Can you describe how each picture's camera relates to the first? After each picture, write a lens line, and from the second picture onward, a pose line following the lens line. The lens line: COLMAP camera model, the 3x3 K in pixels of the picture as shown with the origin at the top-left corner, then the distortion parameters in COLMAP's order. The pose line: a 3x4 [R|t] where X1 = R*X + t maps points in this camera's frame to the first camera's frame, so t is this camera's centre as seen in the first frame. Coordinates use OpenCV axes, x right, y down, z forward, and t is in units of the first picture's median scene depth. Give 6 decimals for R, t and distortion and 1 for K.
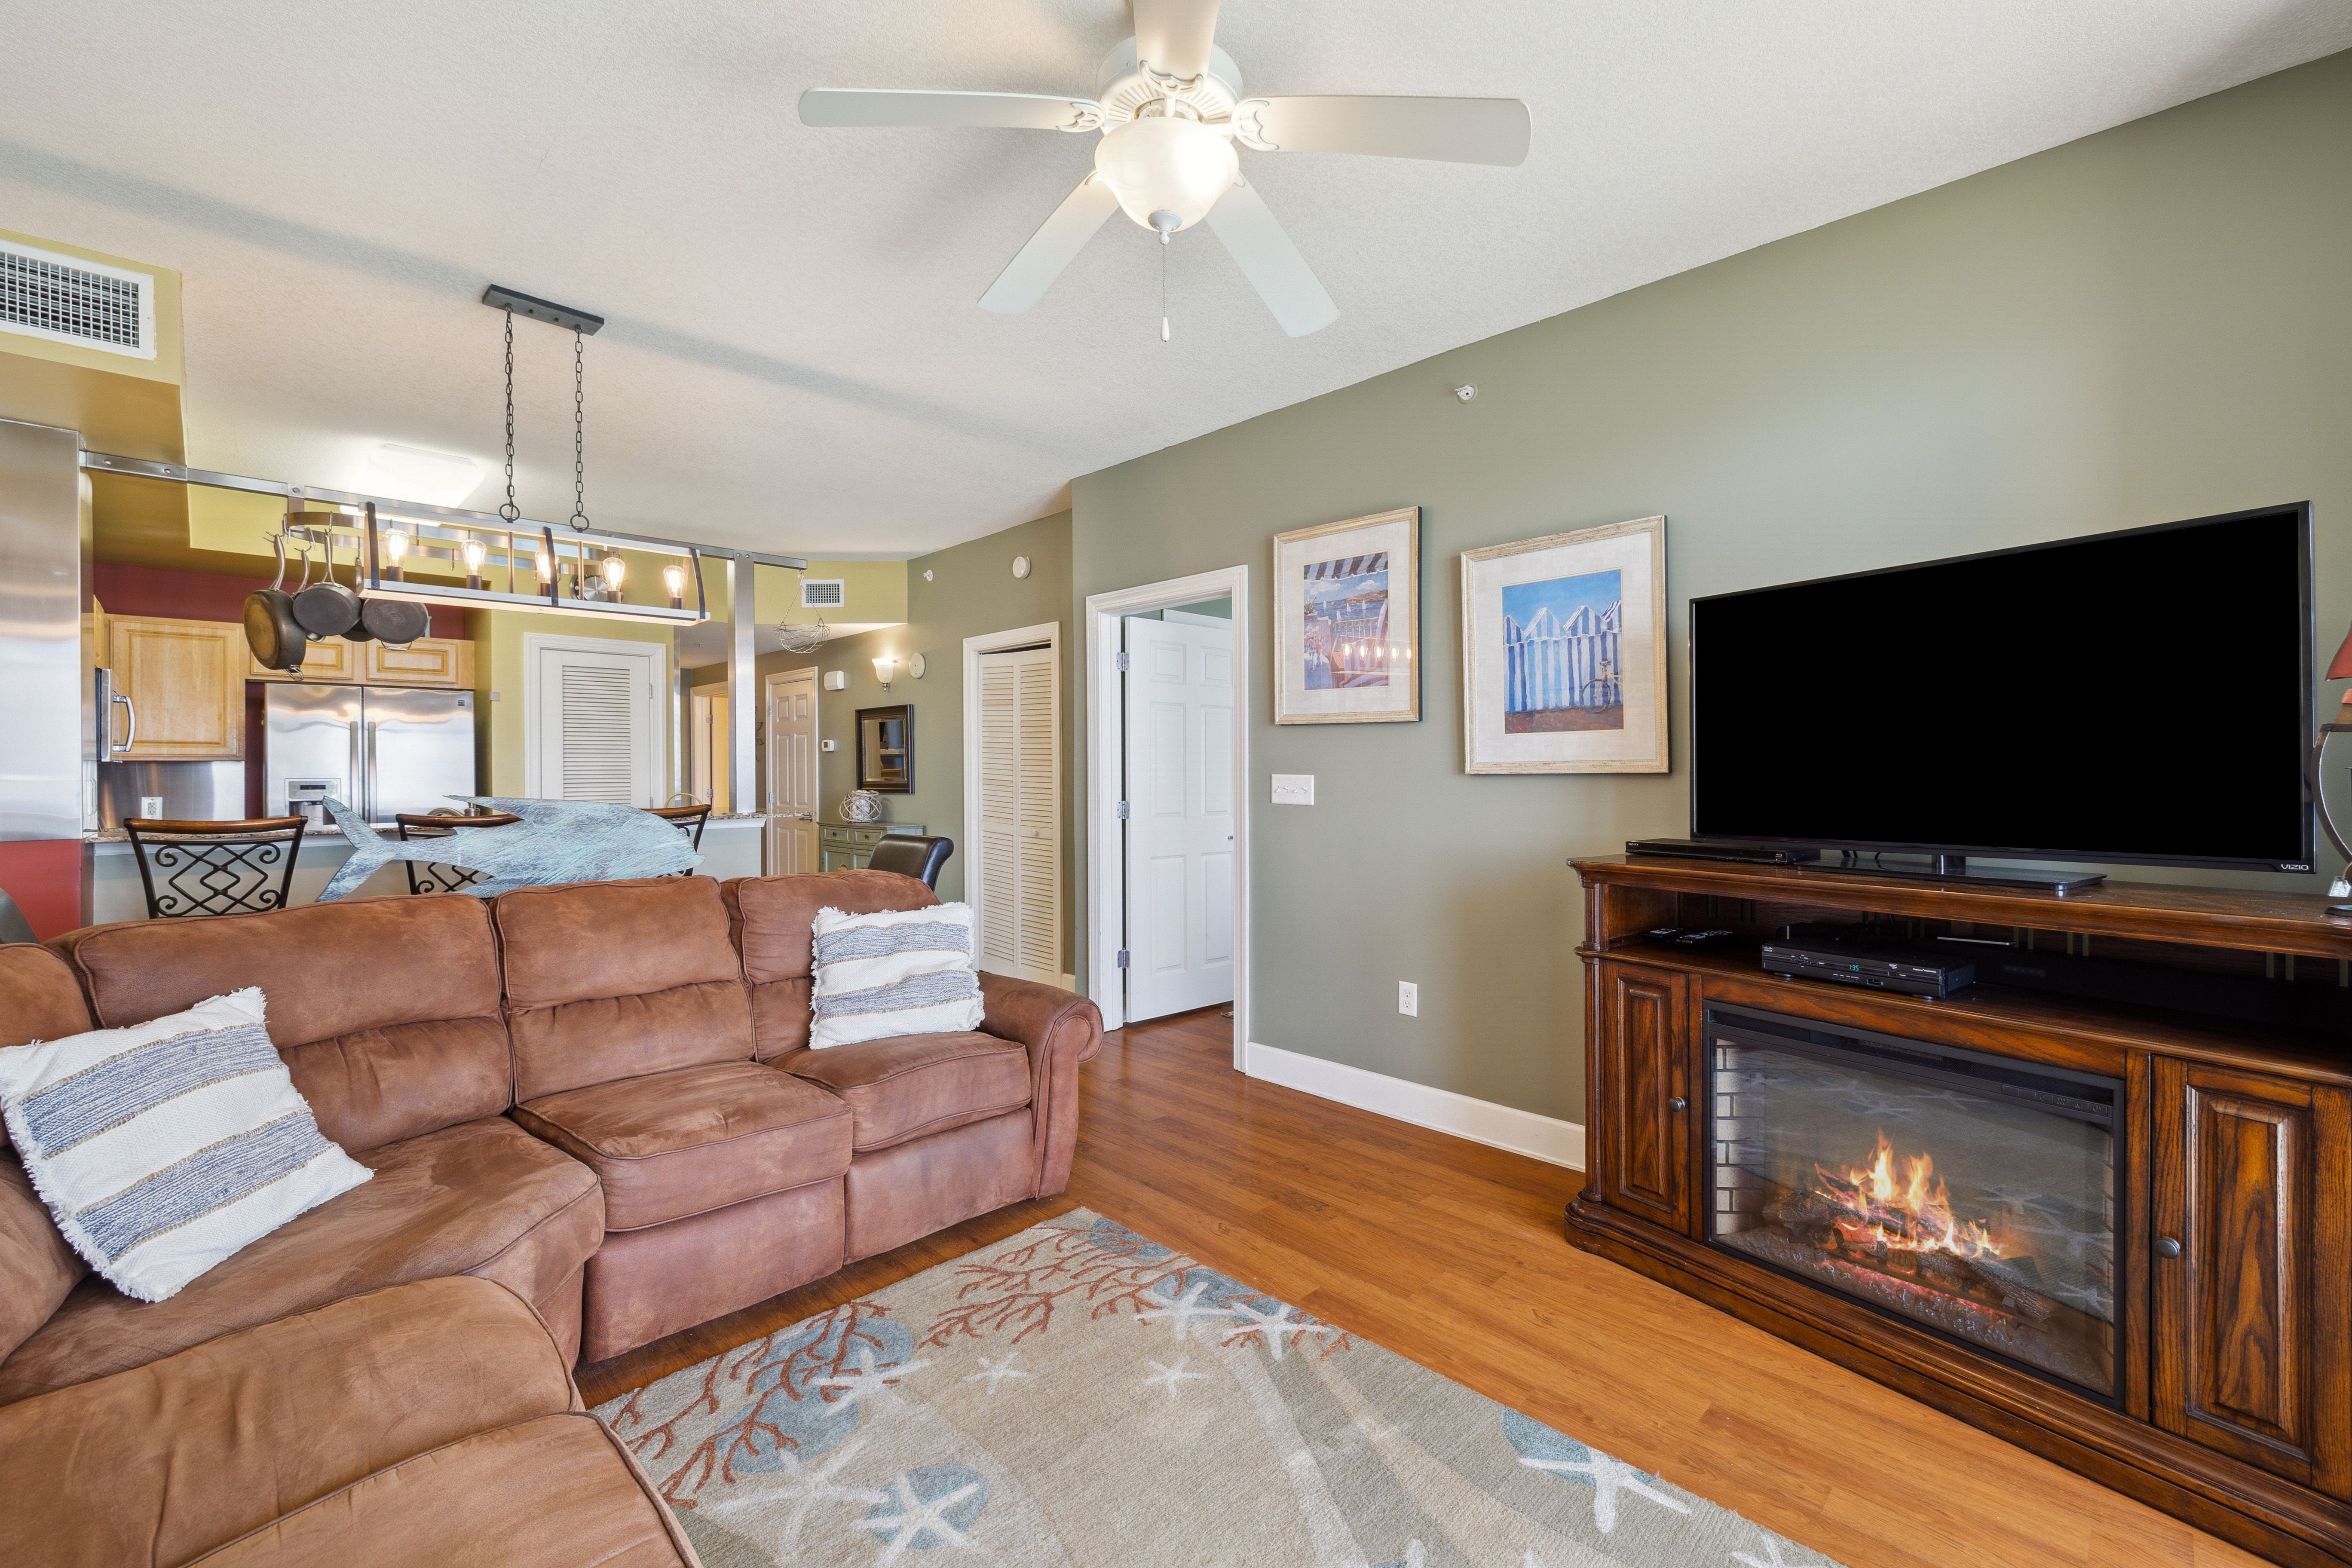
lens RADIAL K [[990.4, 0, 1173.2], [0, 990.4, 768.1], [0, 0, 1]] dist [-0.001914, 0.000326]
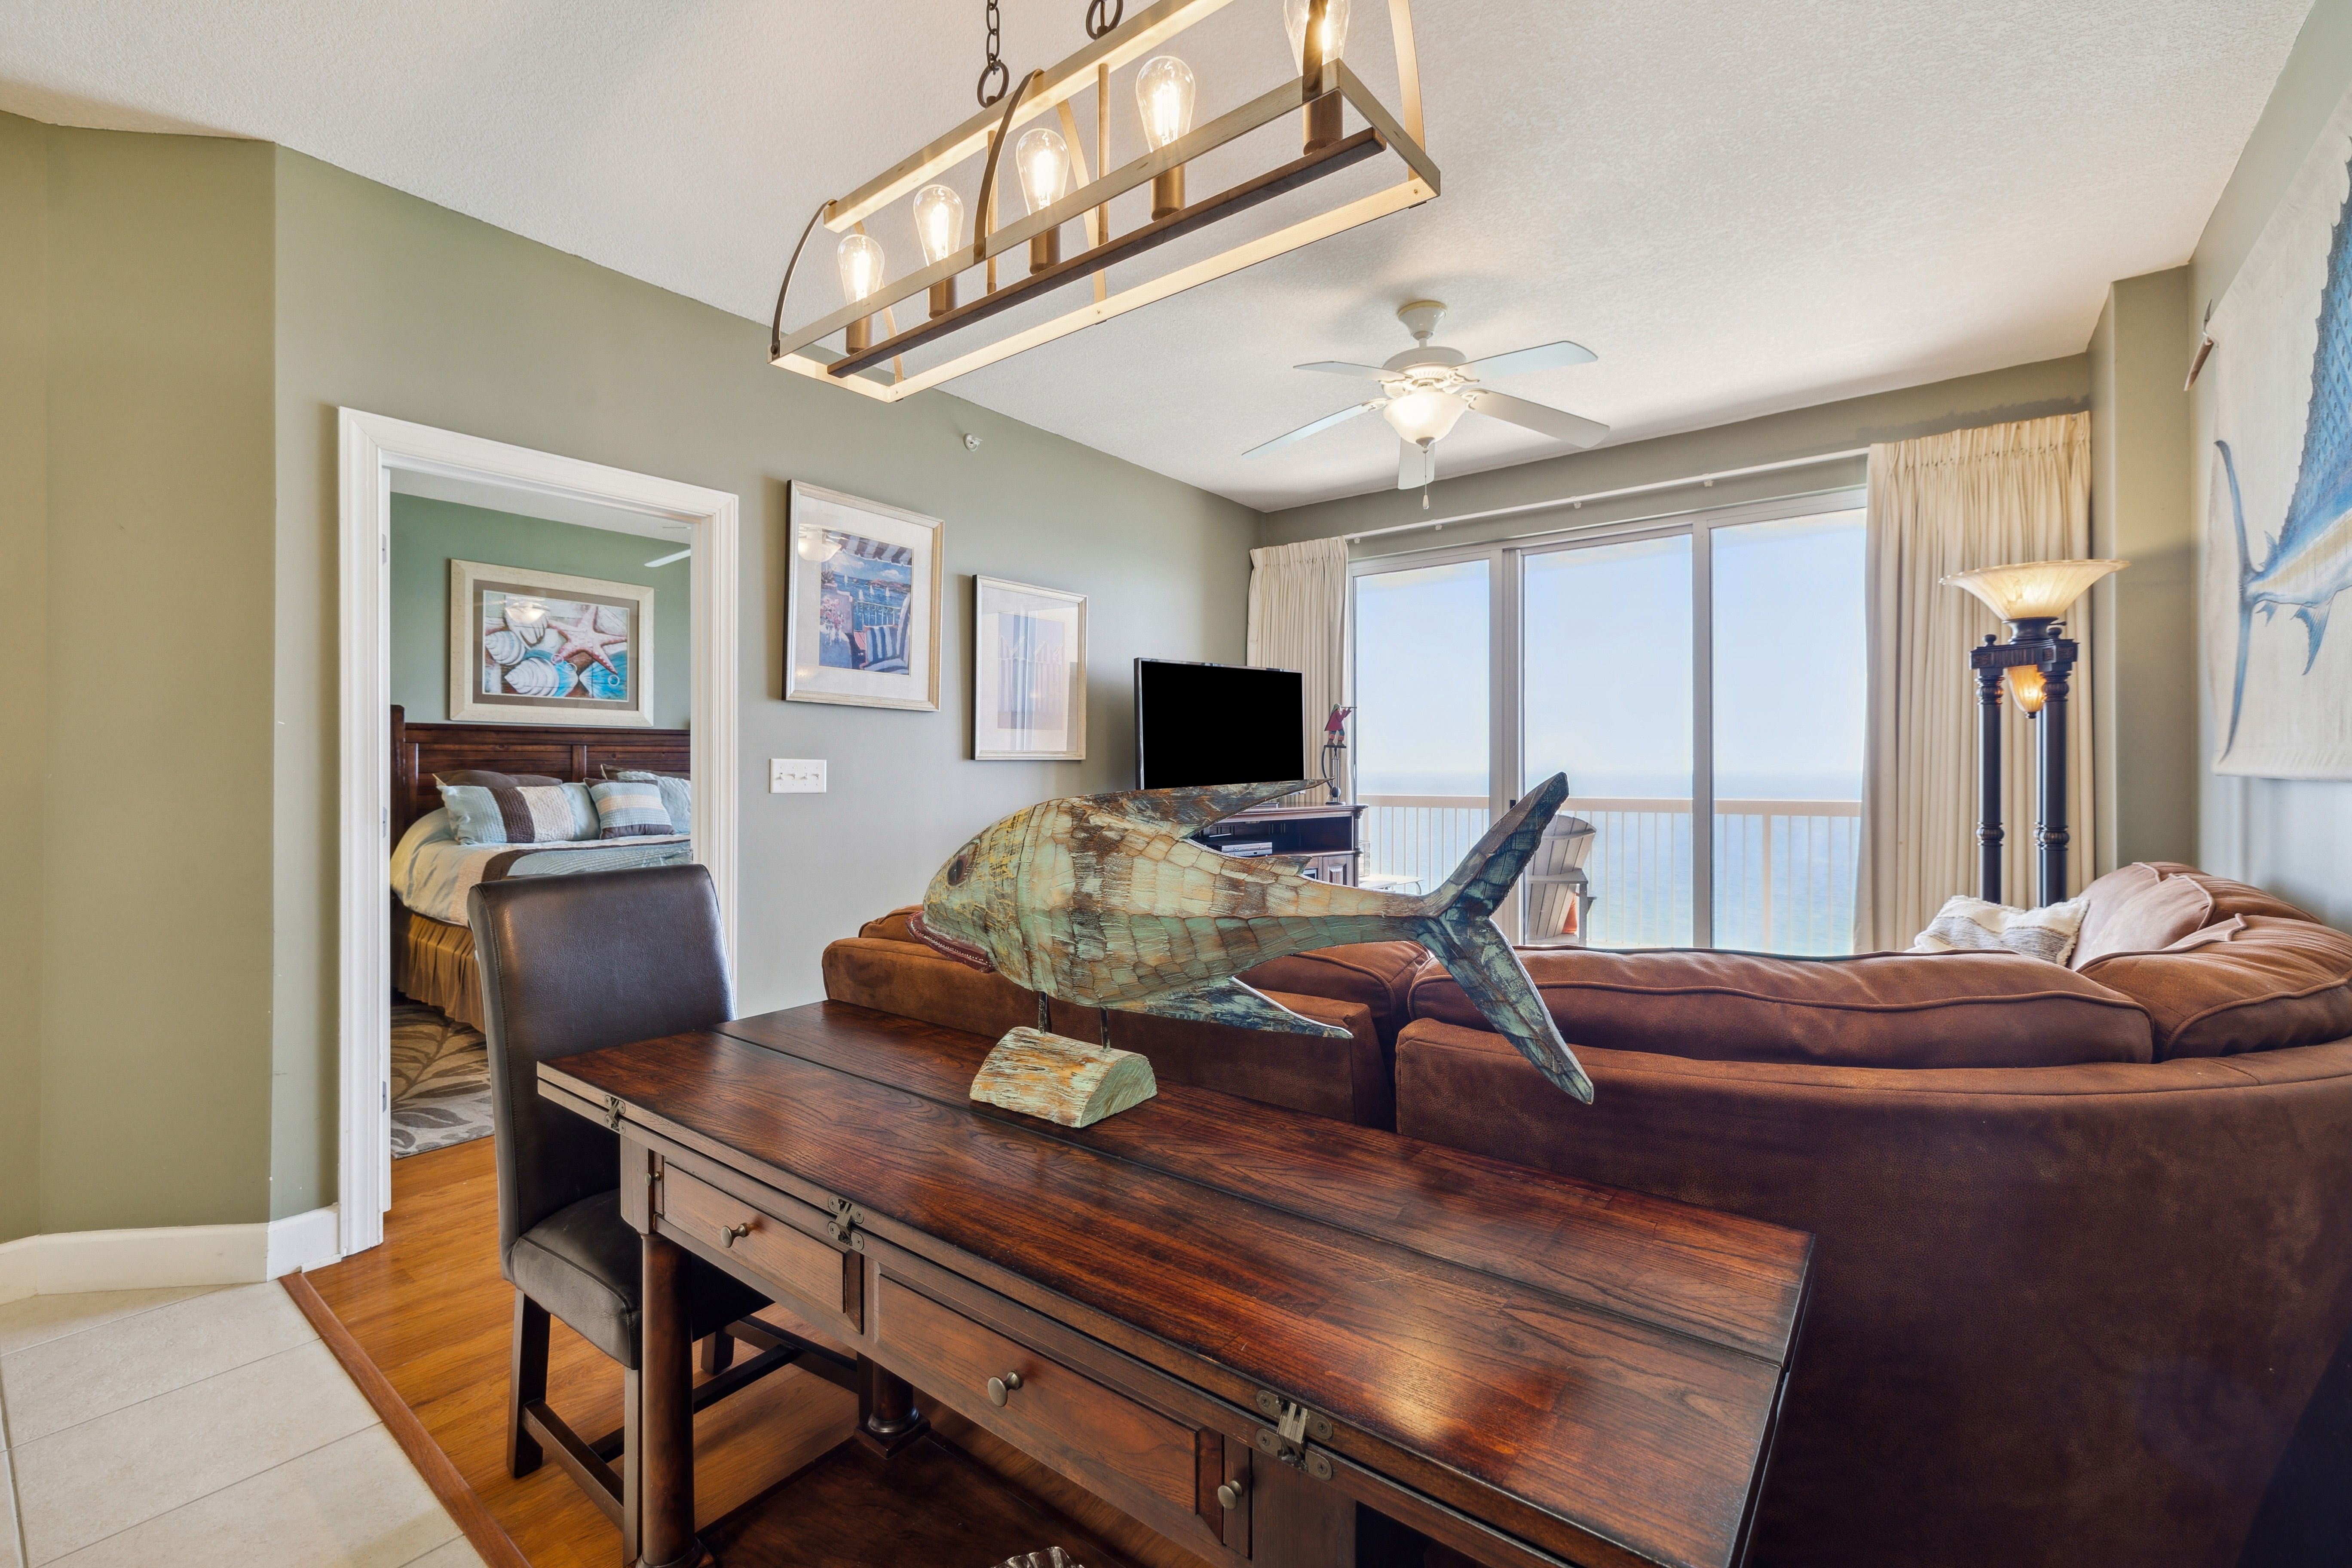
lens RADIAL K [[990.4, 0, 1179.7], [0, 990.4, 763.6], [0, 0, 1]] dist [-0.001914, 0.000326]
pose [[-0.134414, 0.009113, 0.990883, -0.852362], [0.000580, 0.999958, -0.009118, 0.020056], [-0.990925, -0.000651, -0.134413, 0.843732]]
